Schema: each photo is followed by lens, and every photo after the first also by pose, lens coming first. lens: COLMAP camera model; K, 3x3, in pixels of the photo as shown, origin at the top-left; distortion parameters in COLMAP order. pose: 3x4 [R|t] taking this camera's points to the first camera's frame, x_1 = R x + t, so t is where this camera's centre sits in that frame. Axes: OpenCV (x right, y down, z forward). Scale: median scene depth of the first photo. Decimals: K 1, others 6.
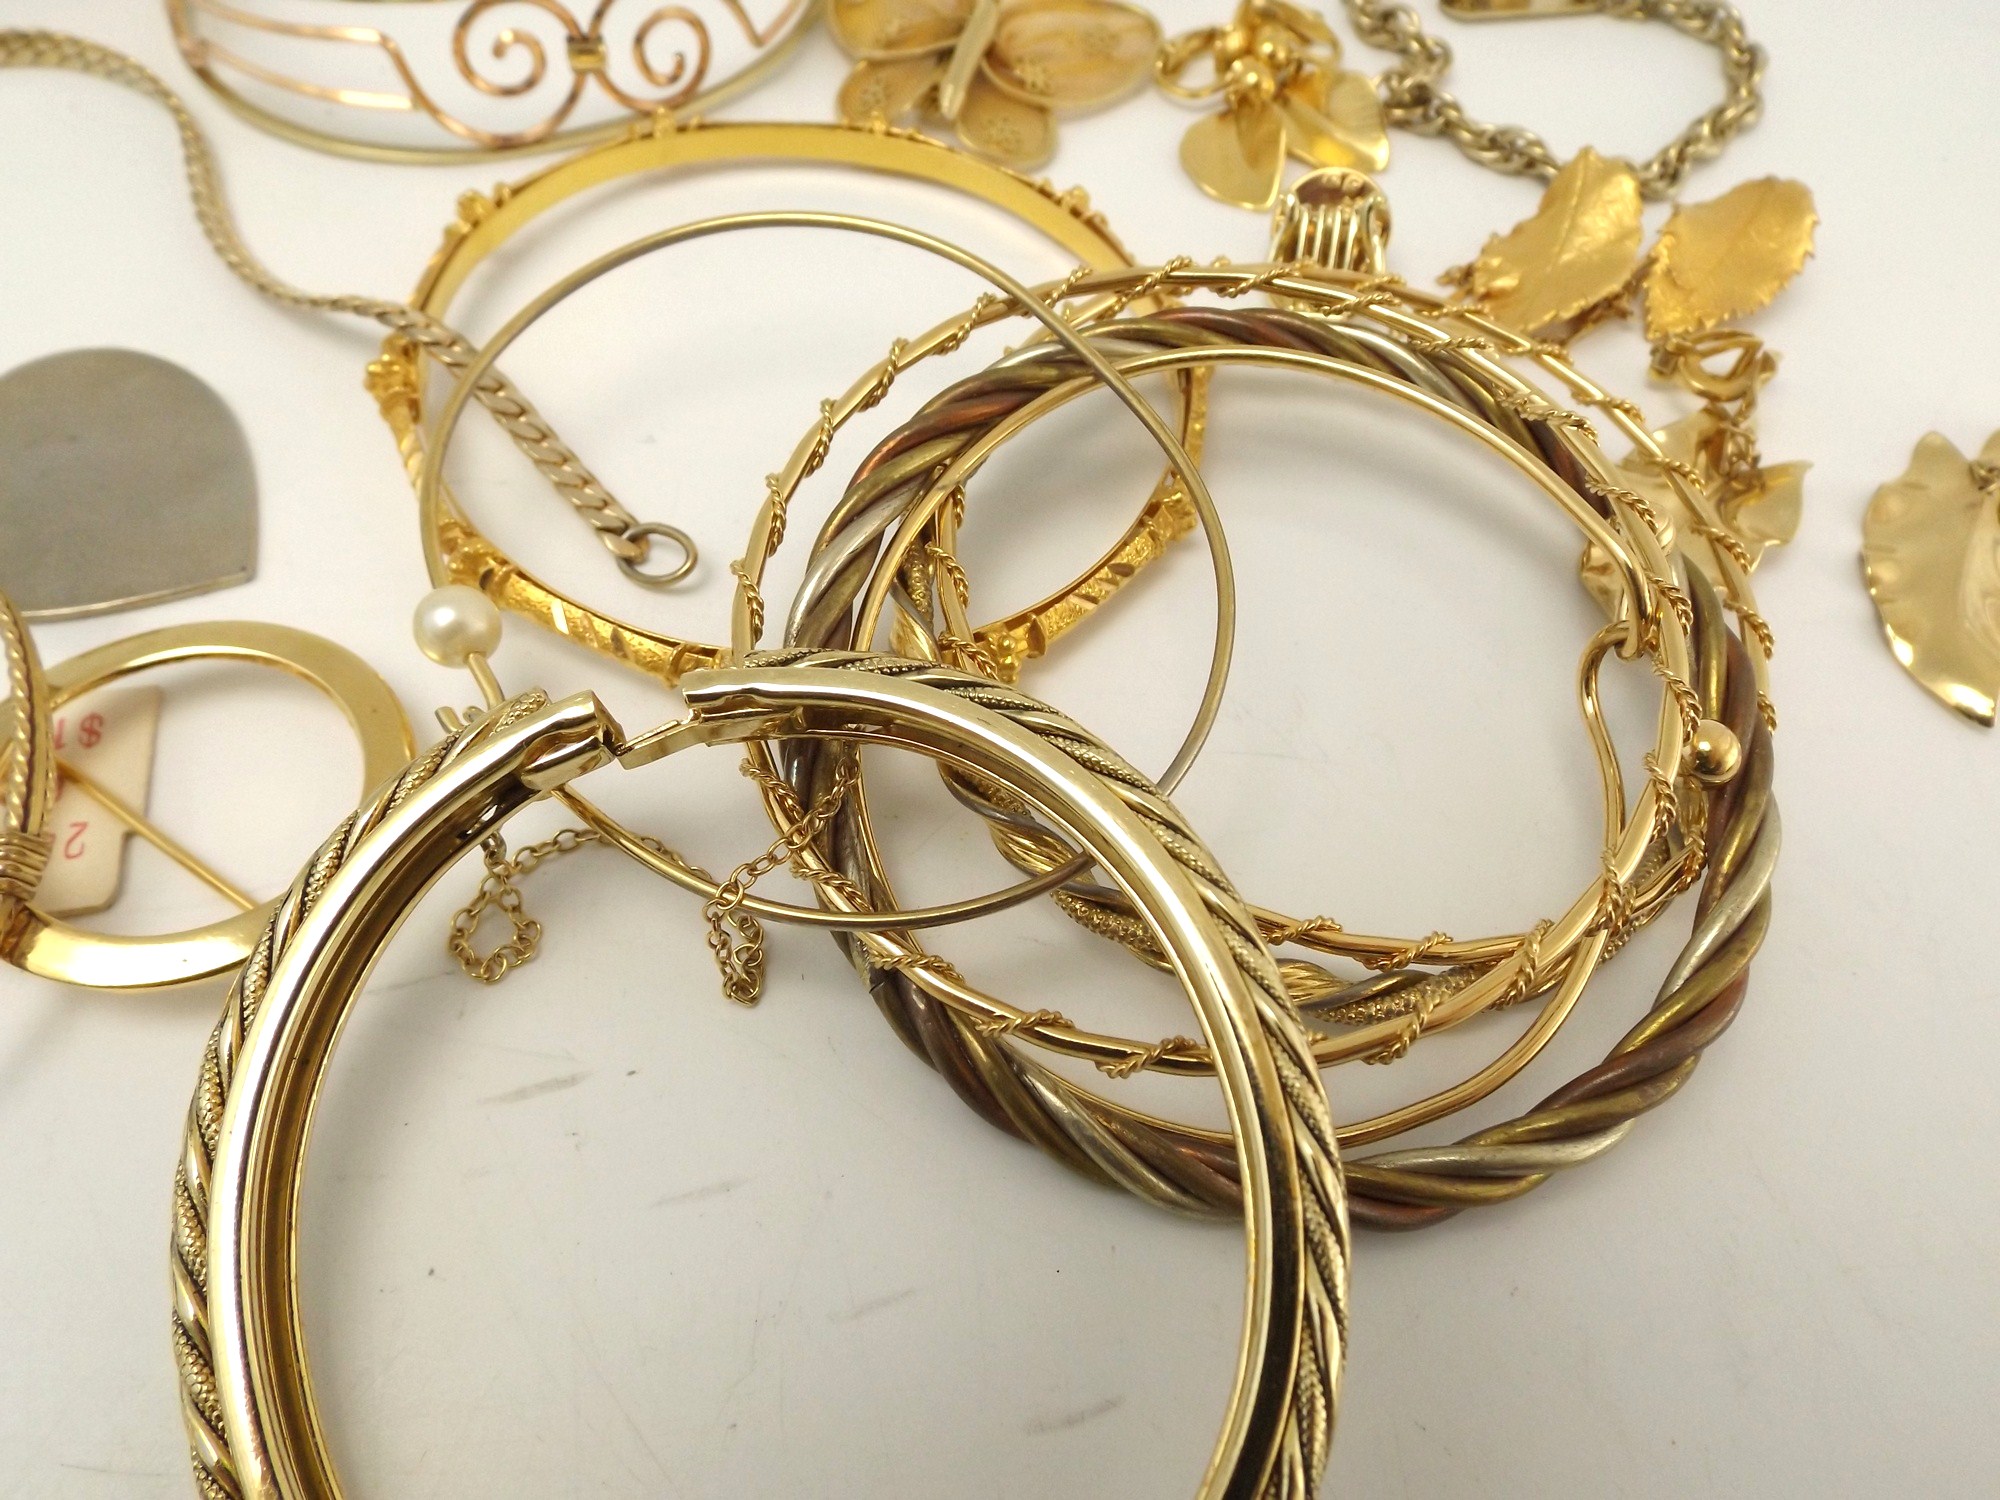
lens RADIAL K [[1422.6, 0, 993.1], [0, 1422.6, 755.0], [0, 0, 1]] dist [0.017558, -0.028528]
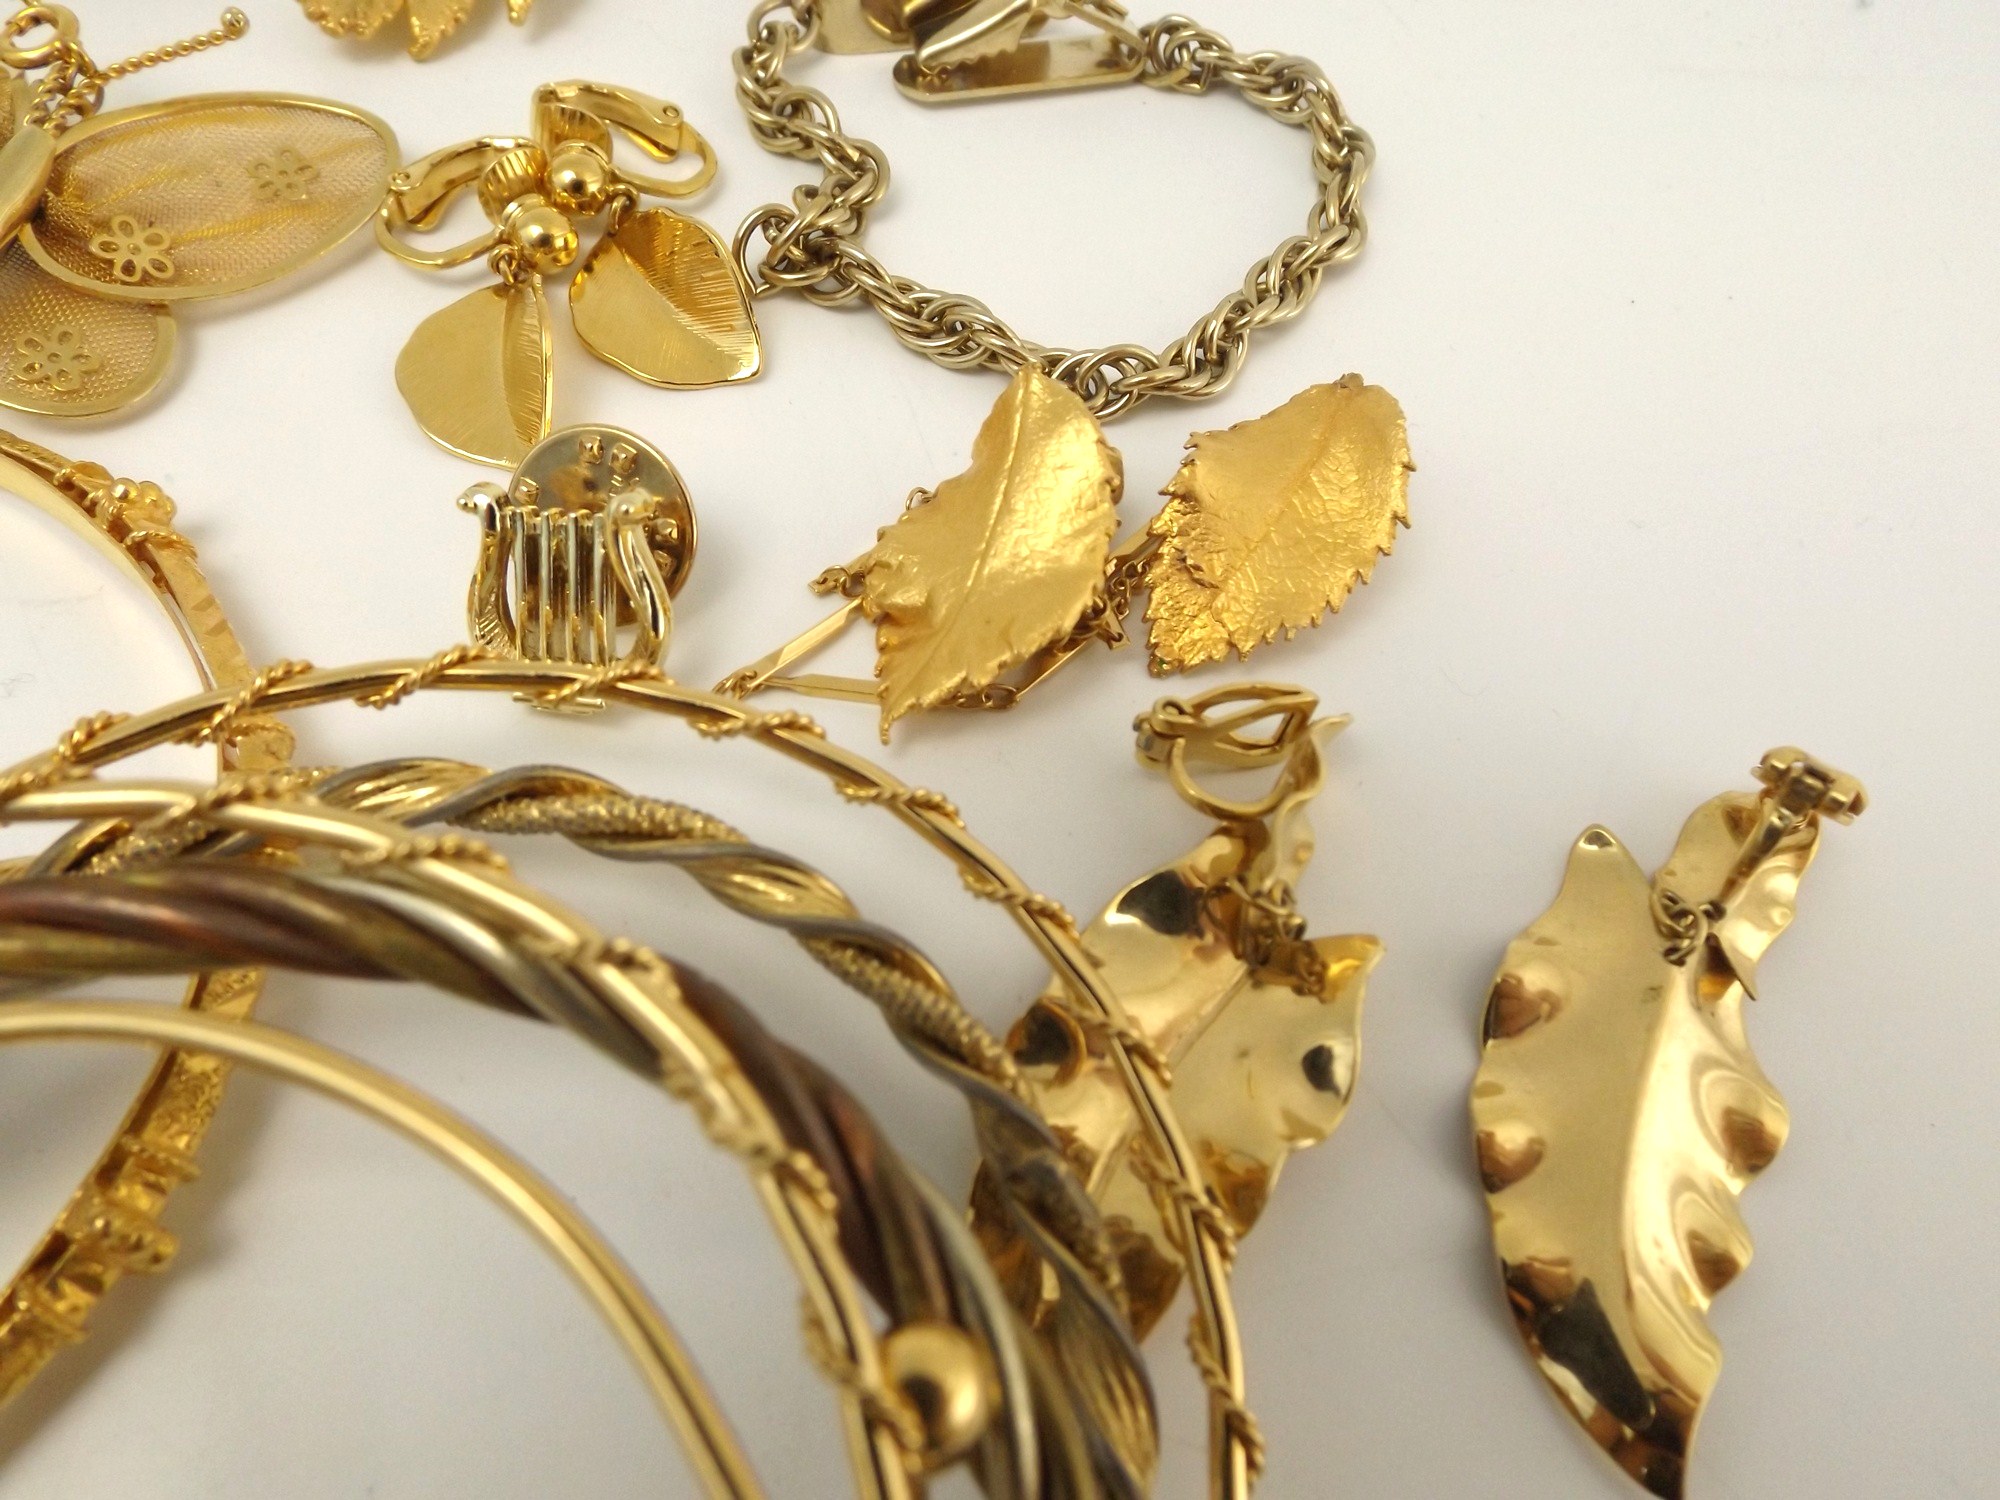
lens RADIAL K [[1422.6, 0, 988.6], [0, 1422.6, 760.5], [0, 0, 1]] dist [0.017558, -0.028528]
pose [[0.993009, -0.069212, 0.095620, 0.328118], [0.066359, 0.997260, 0.032703, -0.278764], [-0.097622, -0.026129, 0.994881, 0.399432]]
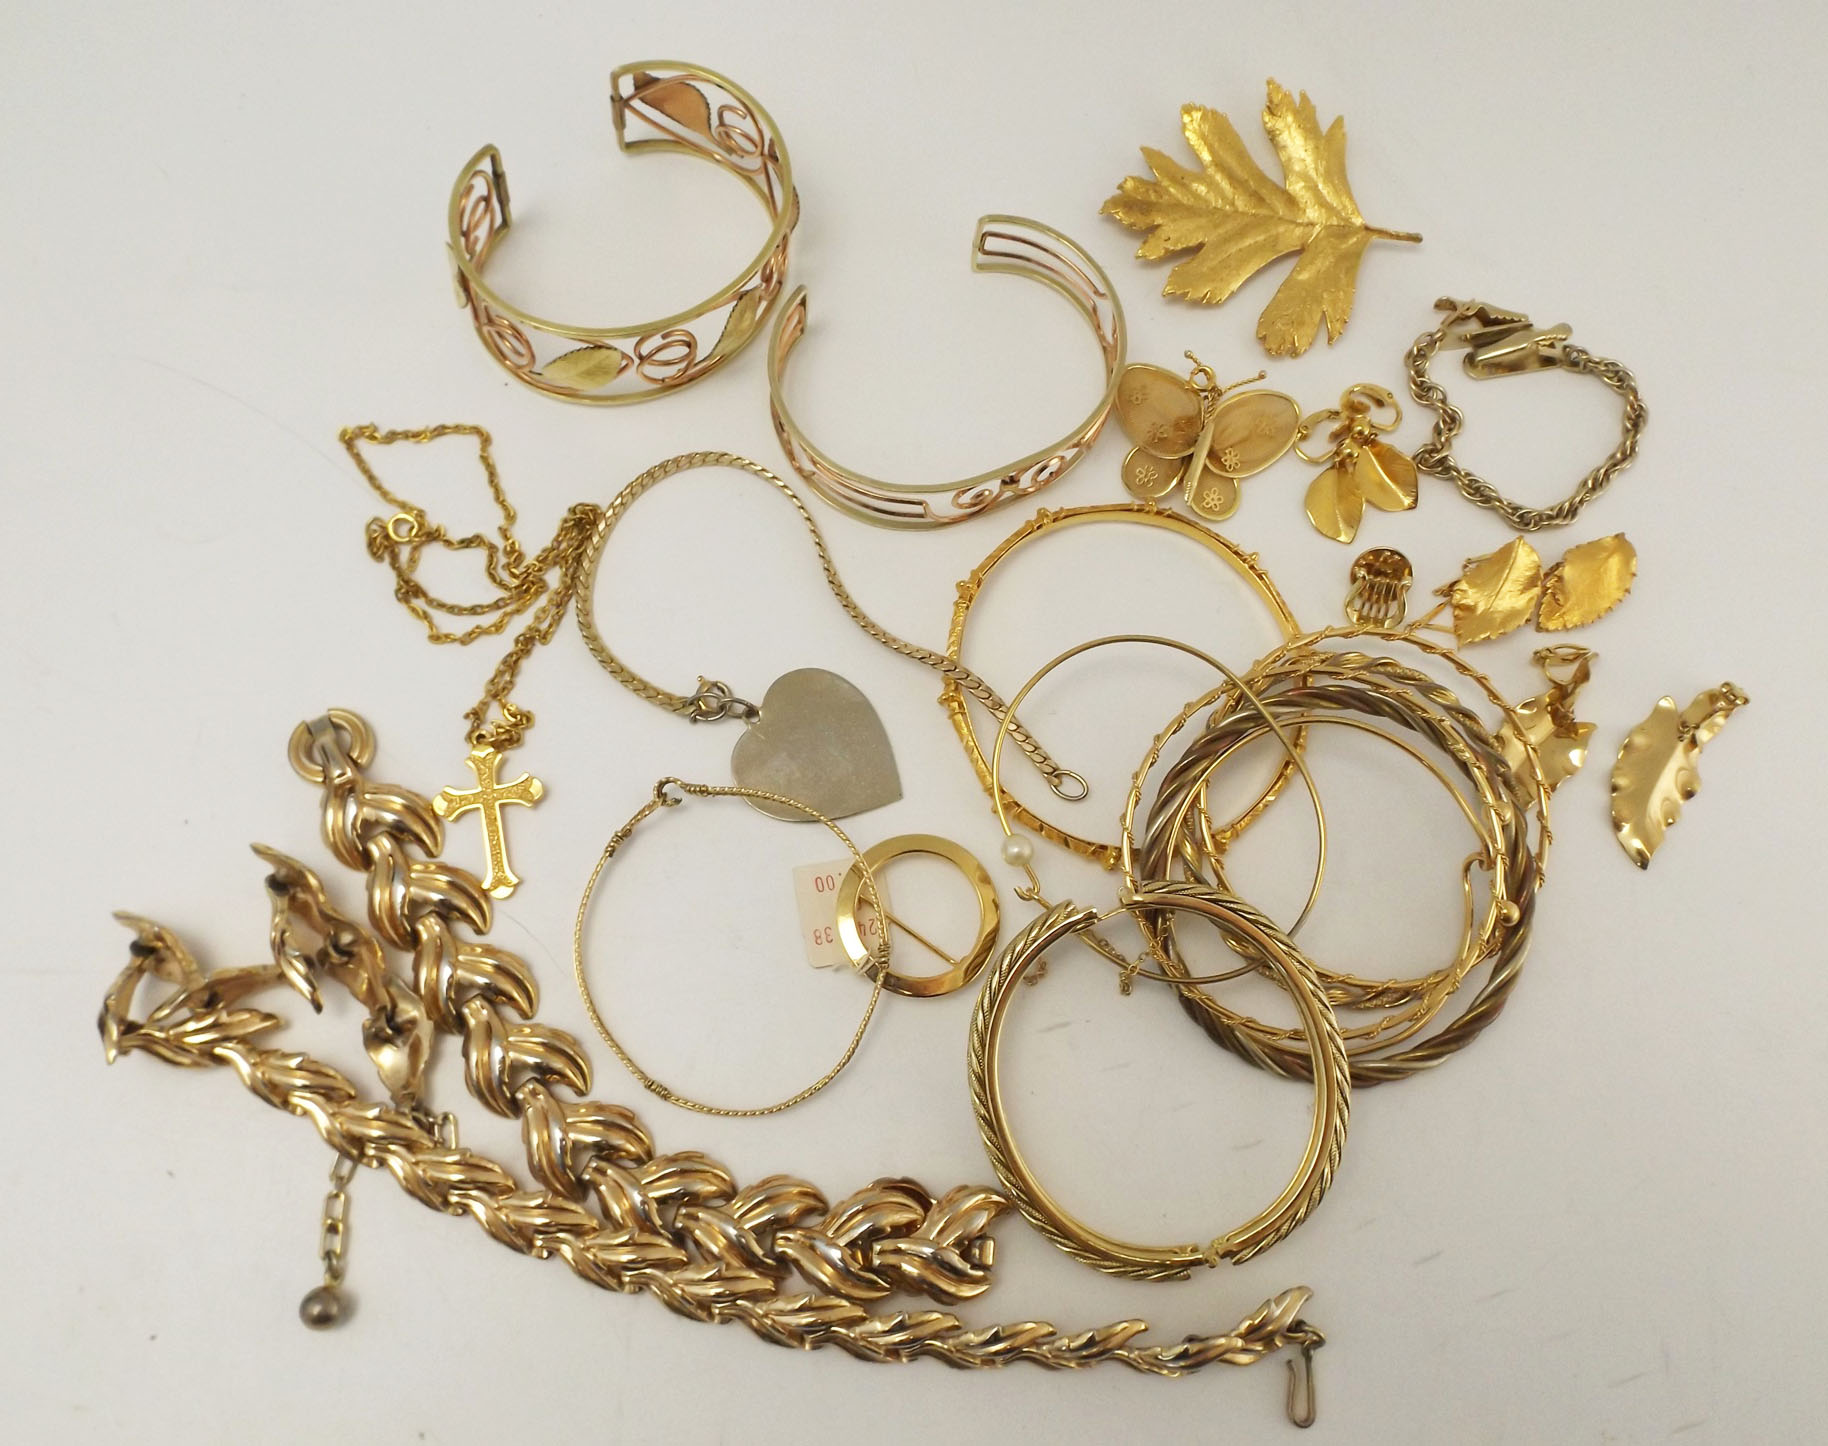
lens RADIAL K [[1459.7, 0, 918.9], [0, 1459.7, 738.4], [0, 0, 1]] dist [0.015814, -0.022296]
pose [[0.999355, 0.031948, -0.016402, -0.354479], [-0.025805, 0.956461, 0.290716, -0.713758], [0.024976, -0.290105, 0.956669, -0.990943]]
